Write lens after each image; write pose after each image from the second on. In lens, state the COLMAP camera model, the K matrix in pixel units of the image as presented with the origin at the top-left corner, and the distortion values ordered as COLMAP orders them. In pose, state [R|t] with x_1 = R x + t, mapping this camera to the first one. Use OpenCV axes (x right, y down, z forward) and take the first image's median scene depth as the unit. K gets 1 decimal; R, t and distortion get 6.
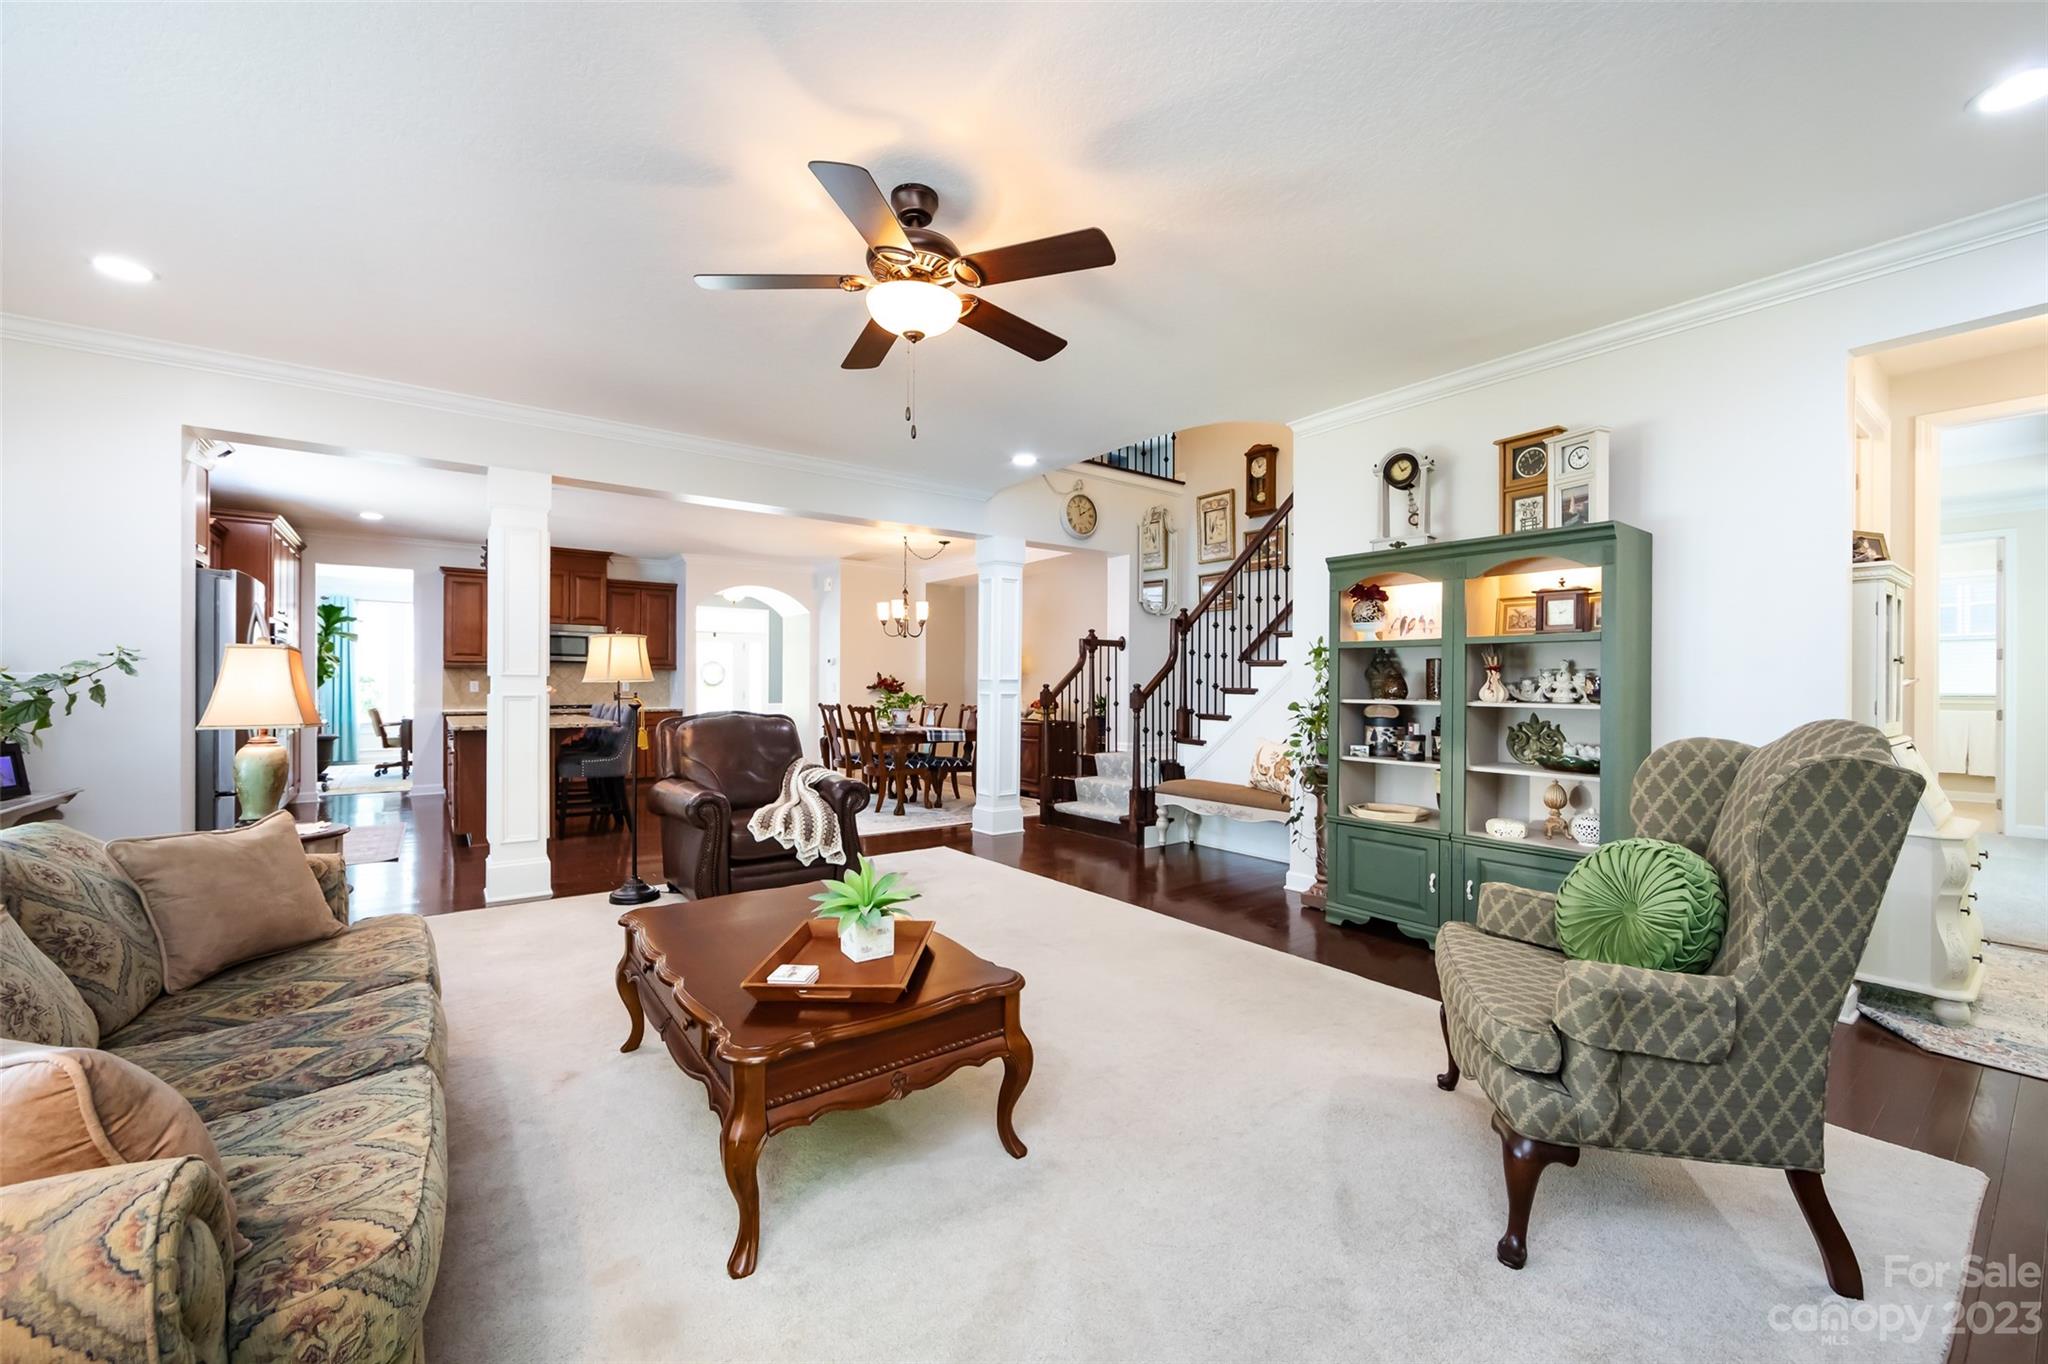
lens RADIAL K [[803.4, 0, 1020.2], [0, 803.4, 688.2], [0, 0, 1]] dist [-0.001686, -0.000218]
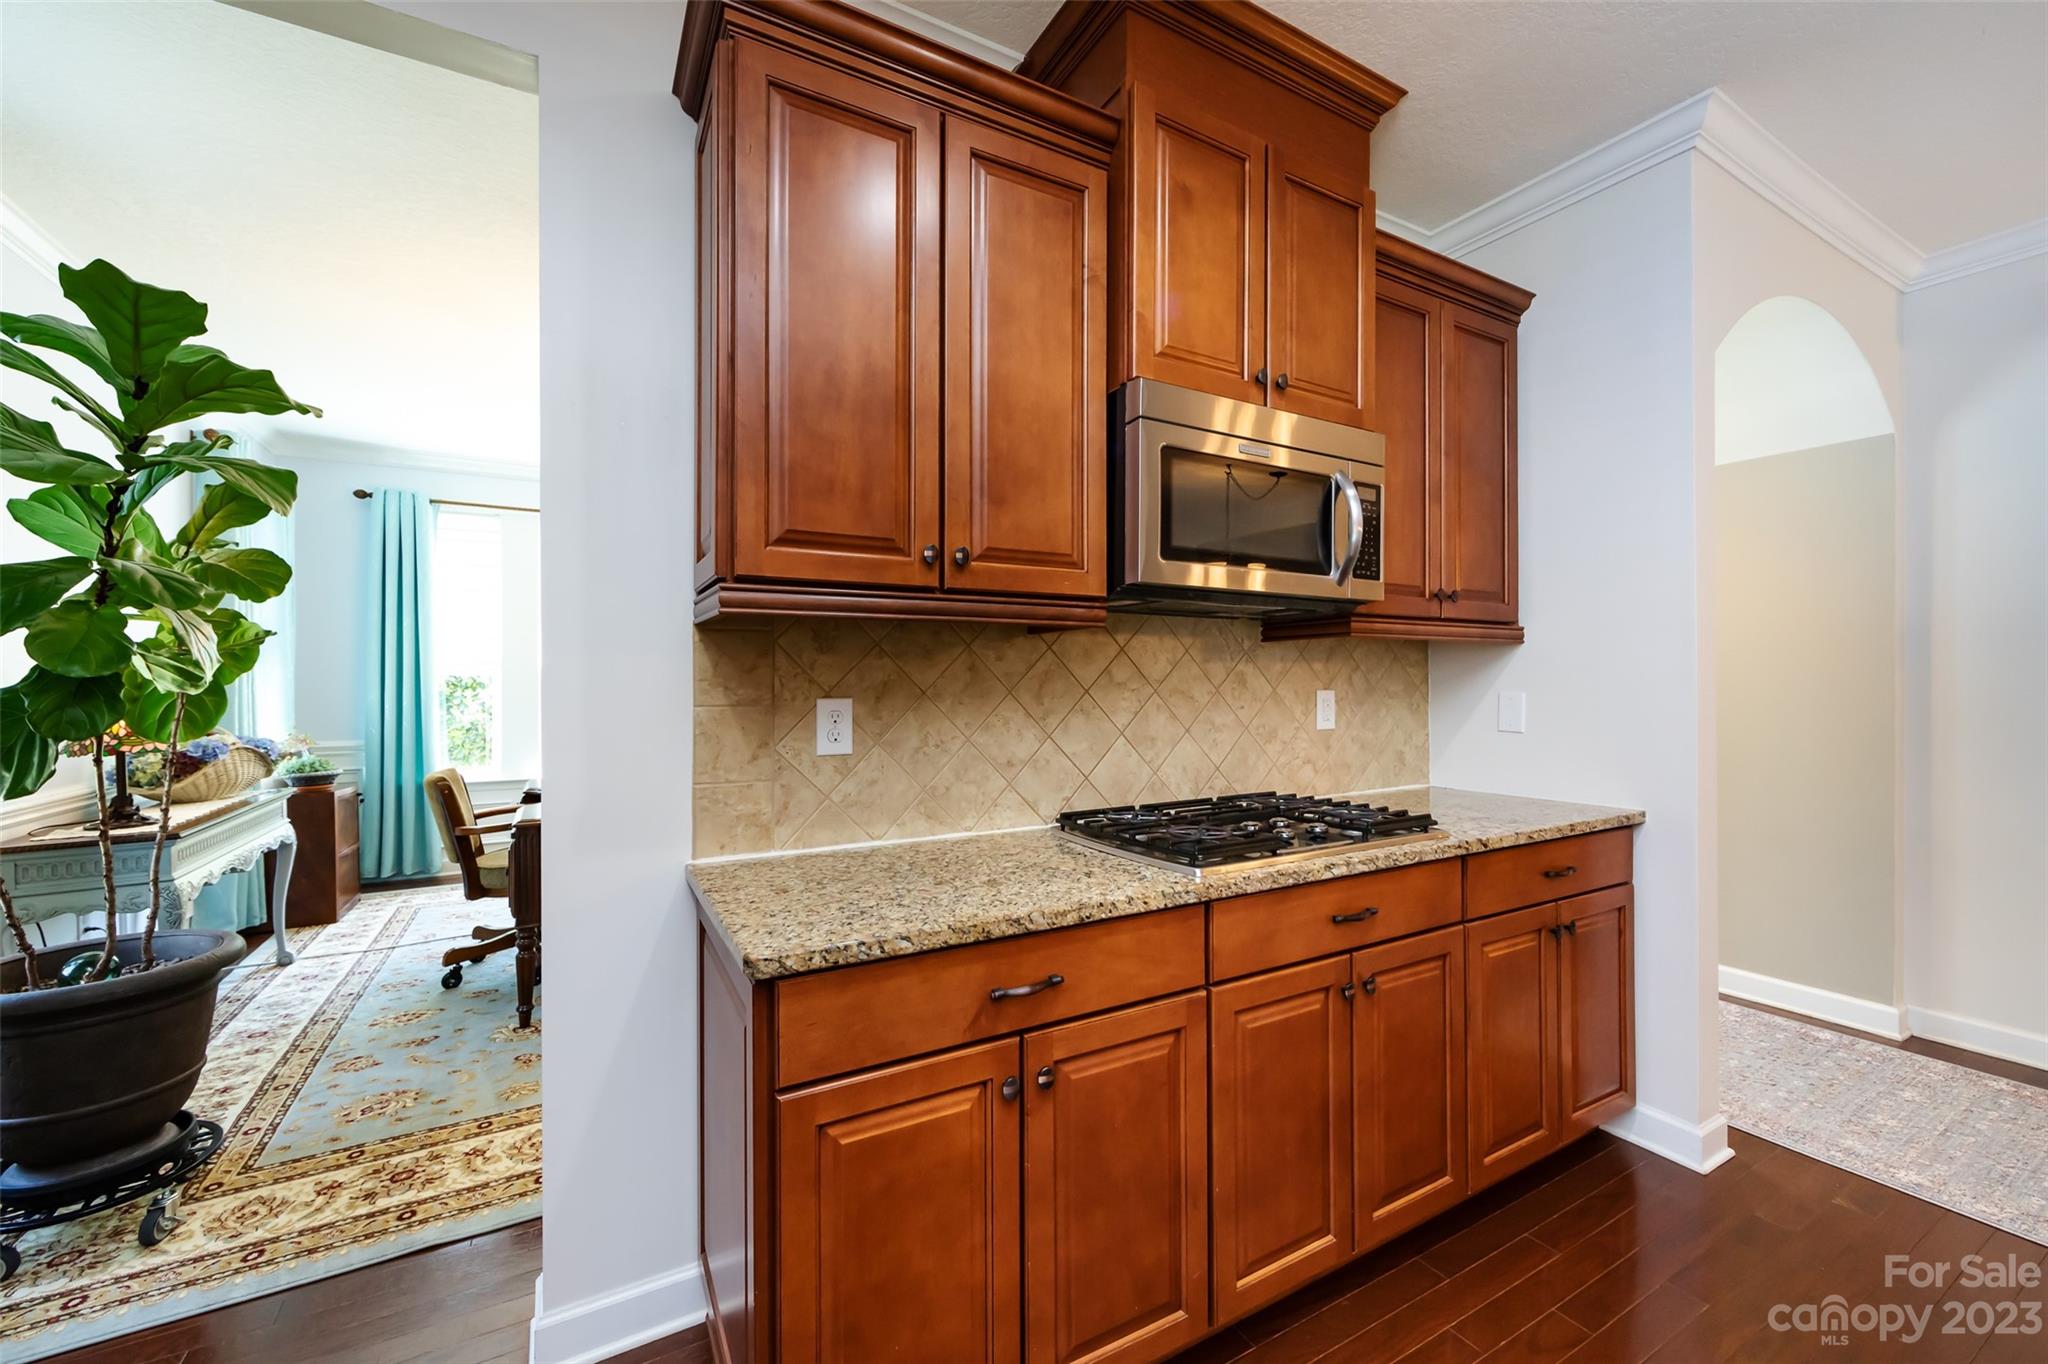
lens RADIAL K [[803.4, 0, 1020.2], [0, 803.4, 688.2], [0, 0, 1]] dist [-0.001686, -0.000218]
pose [[0.992111, -0.005514, -0.125240, -0.634124], [0.006384, 0.999958, 0.006547, -0.013228], [0.125199, -0.007295, 0.992105, 0.843811]]
